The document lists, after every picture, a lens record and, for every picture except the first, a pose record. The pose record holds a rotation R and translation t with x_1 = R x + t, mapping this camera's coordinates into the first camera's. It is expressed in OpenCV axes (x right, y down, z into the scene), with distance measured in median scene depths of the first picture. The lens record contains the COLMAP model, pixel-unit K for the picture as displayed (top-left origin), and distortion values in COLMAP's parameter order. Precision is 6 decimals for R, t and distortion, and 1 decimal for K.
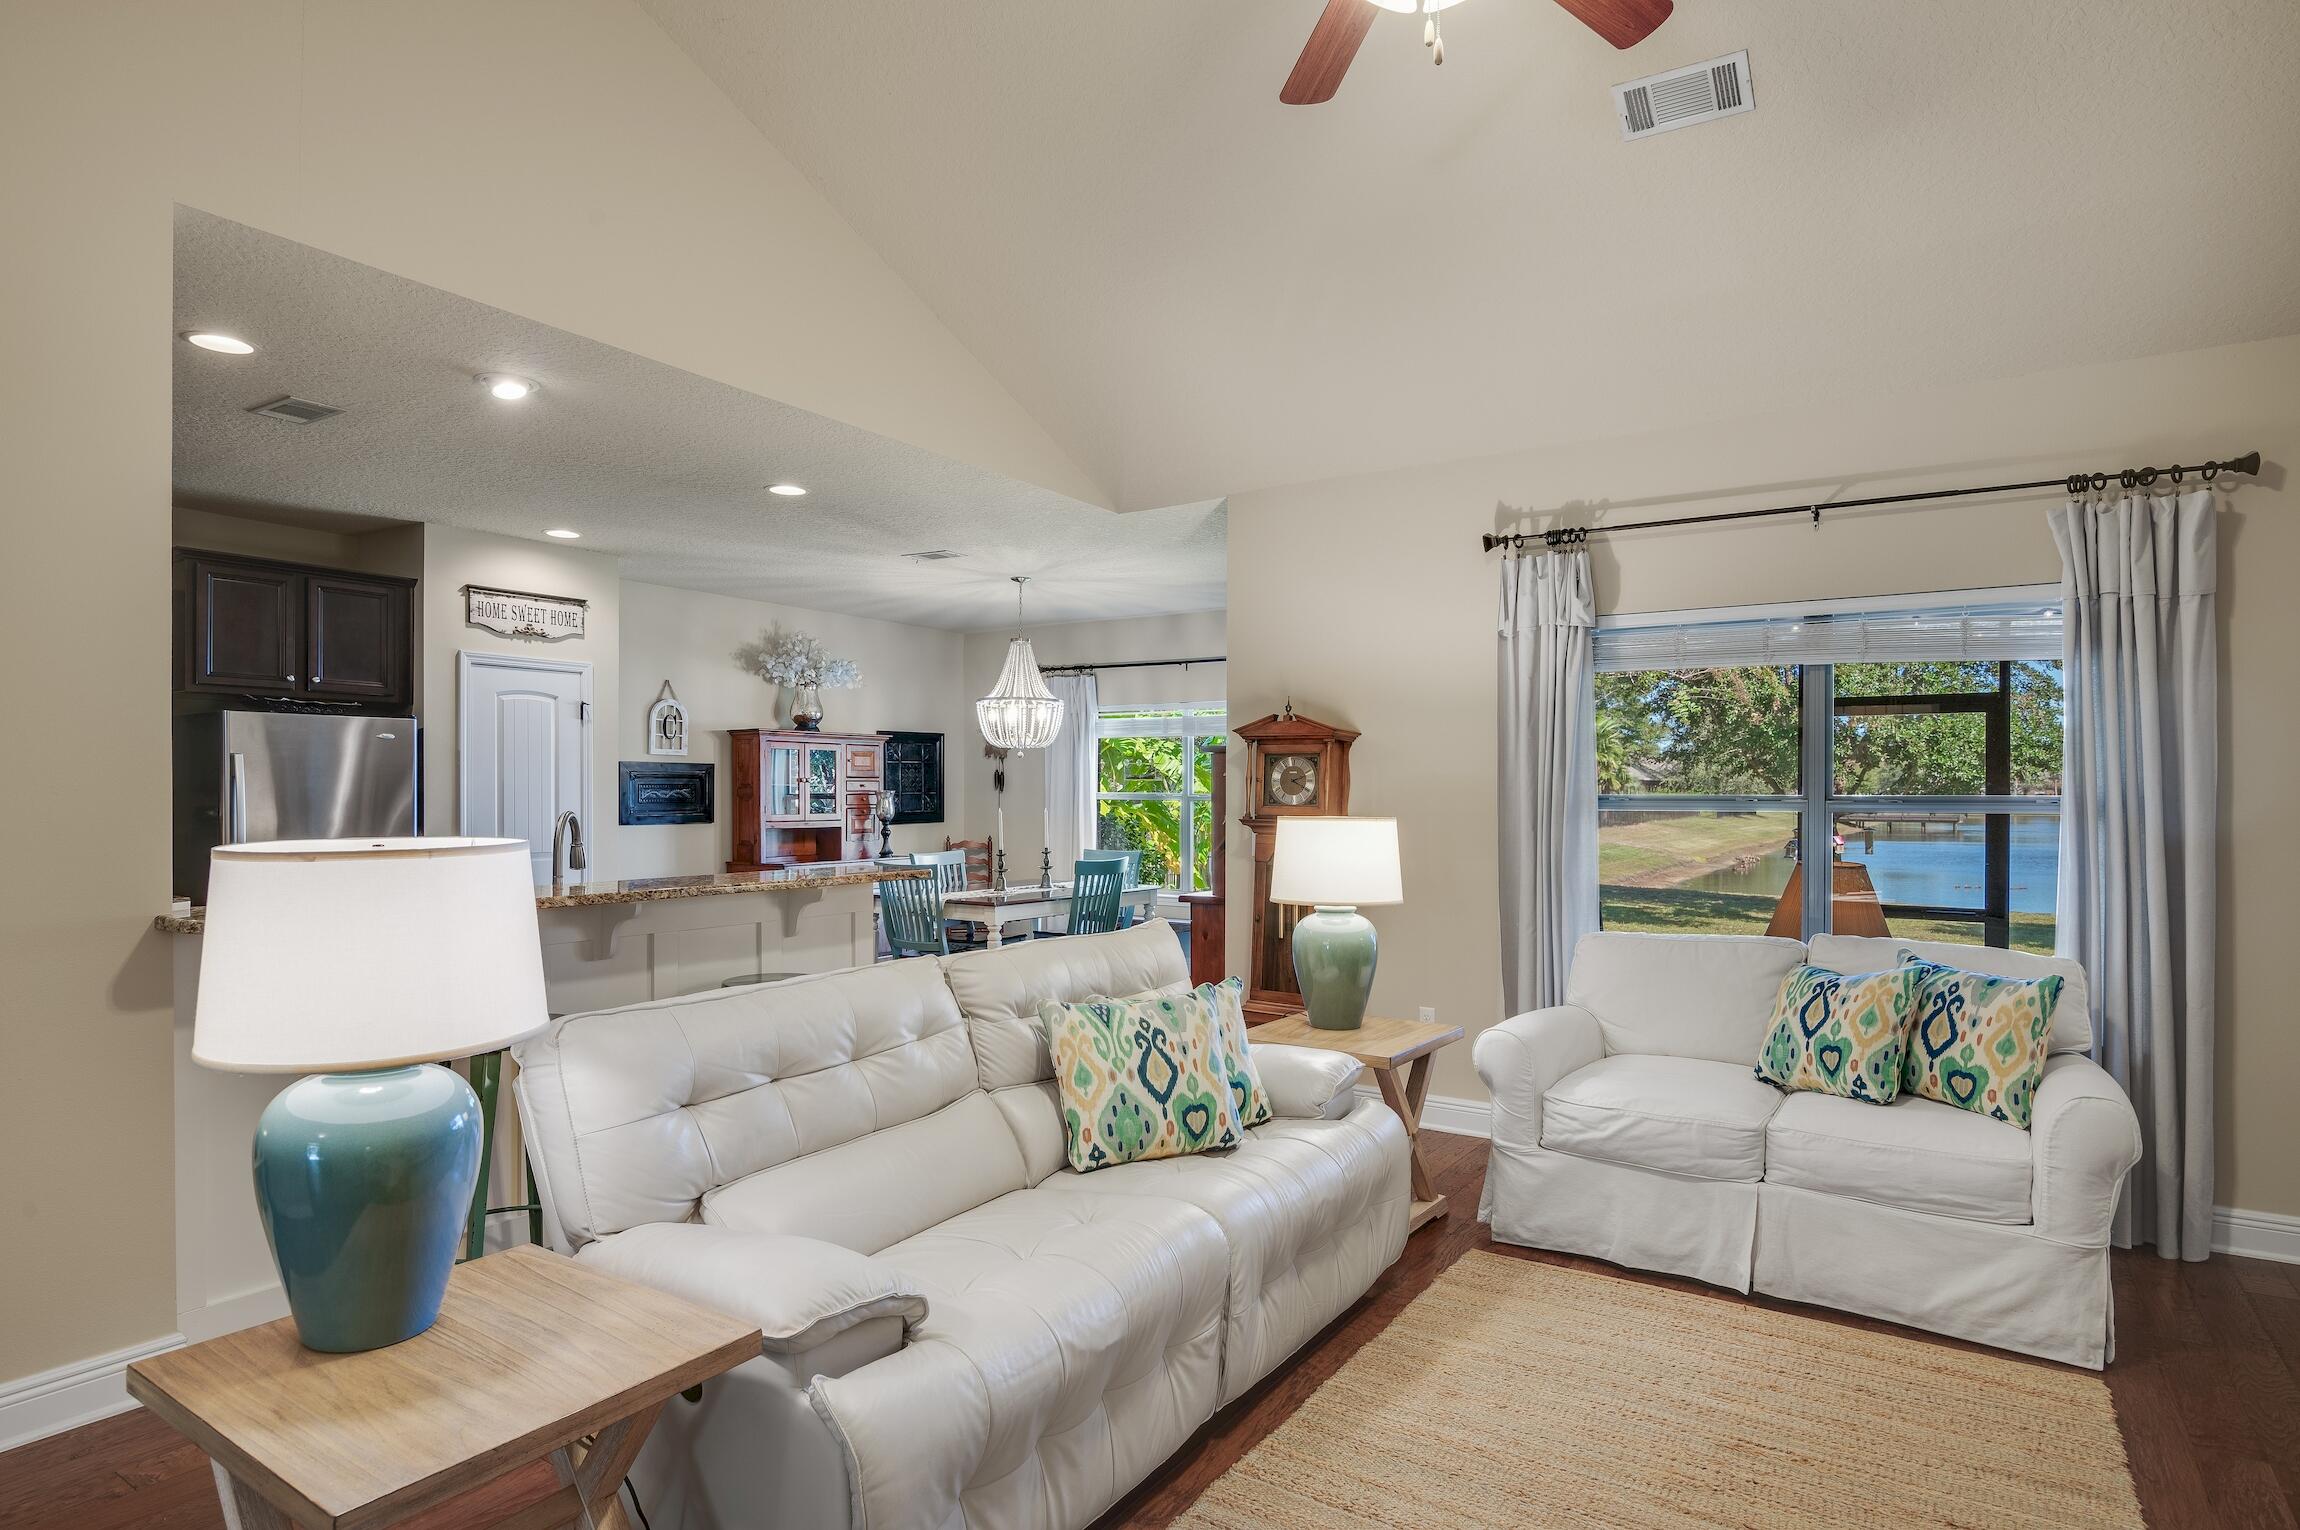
lens RADIAL K [[1233.6, 0, 1150.9], [0, 1233.6, 782.1], [0, 0, 1]] dist [-0.015183, -0.000893]
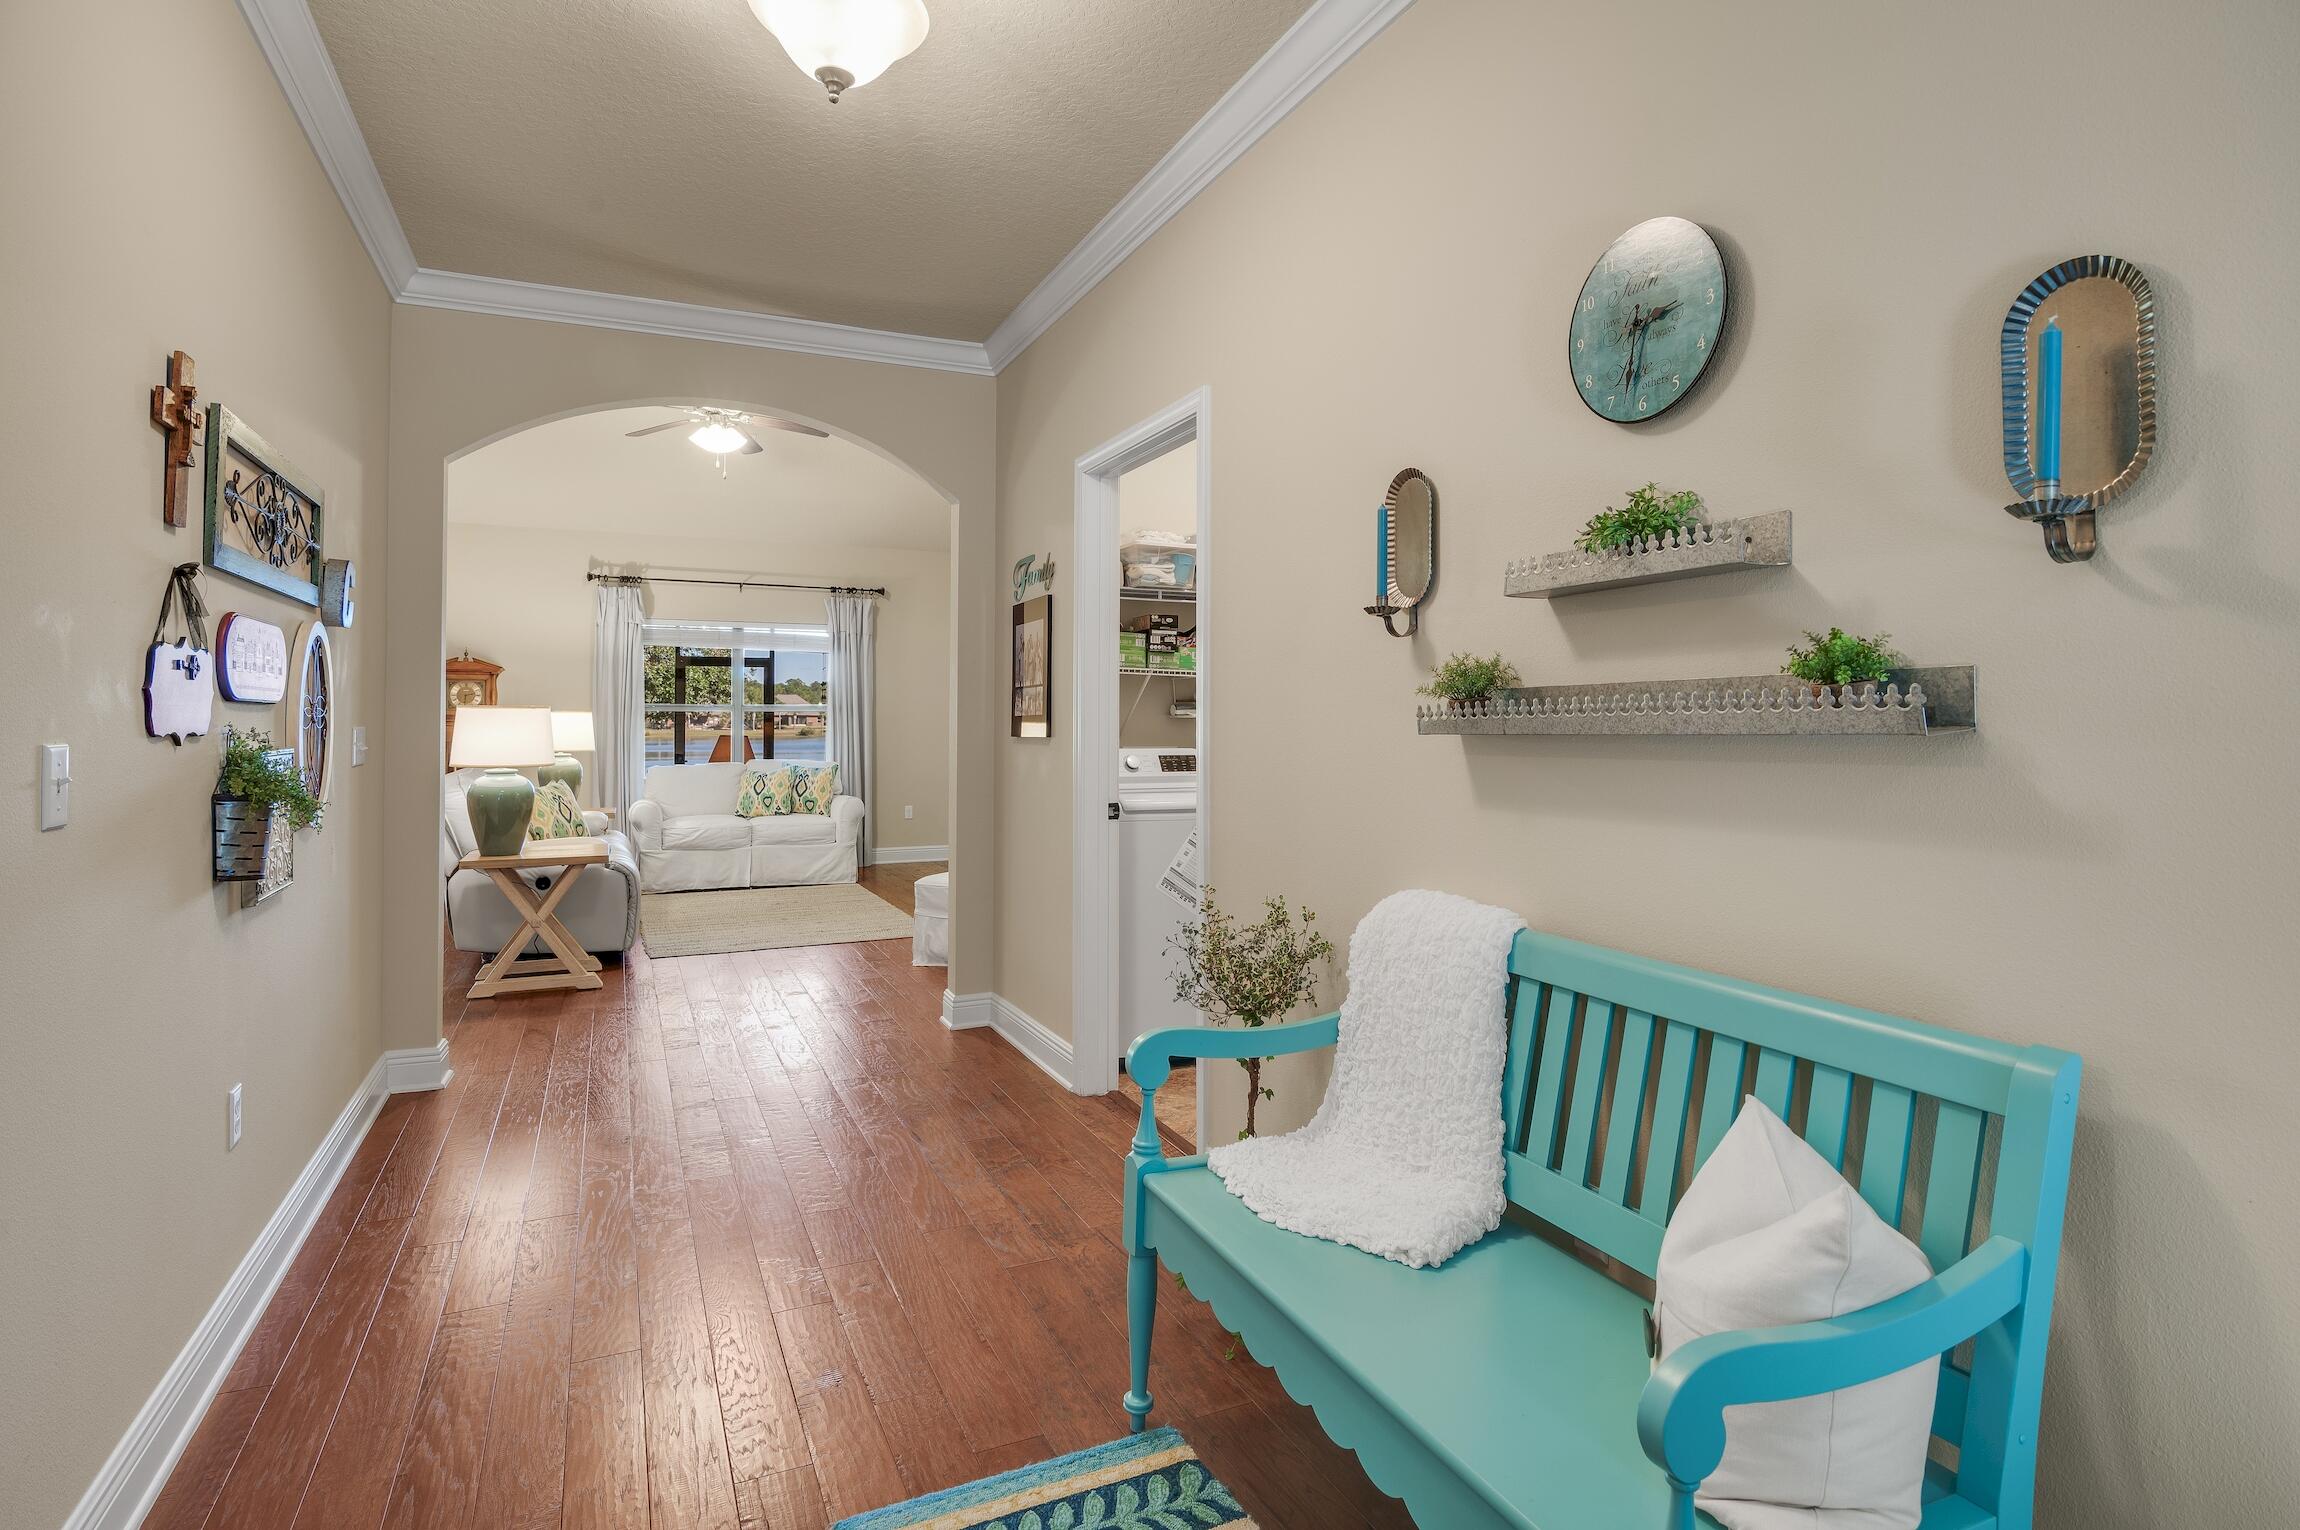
lens RADIAL K [[1169.4, 0, 1148.6], [0, 1169.4, 740.8], [0, 0, 1]] dist [-0.009964, 0.000030]
pose [[0.524030, -0.012838, 0.851603, -1.143866], [-0.004663, 0.999828, 0.017942, 0.043140], [-0.851687, -0.013373, 0.523880, -1.009693]]
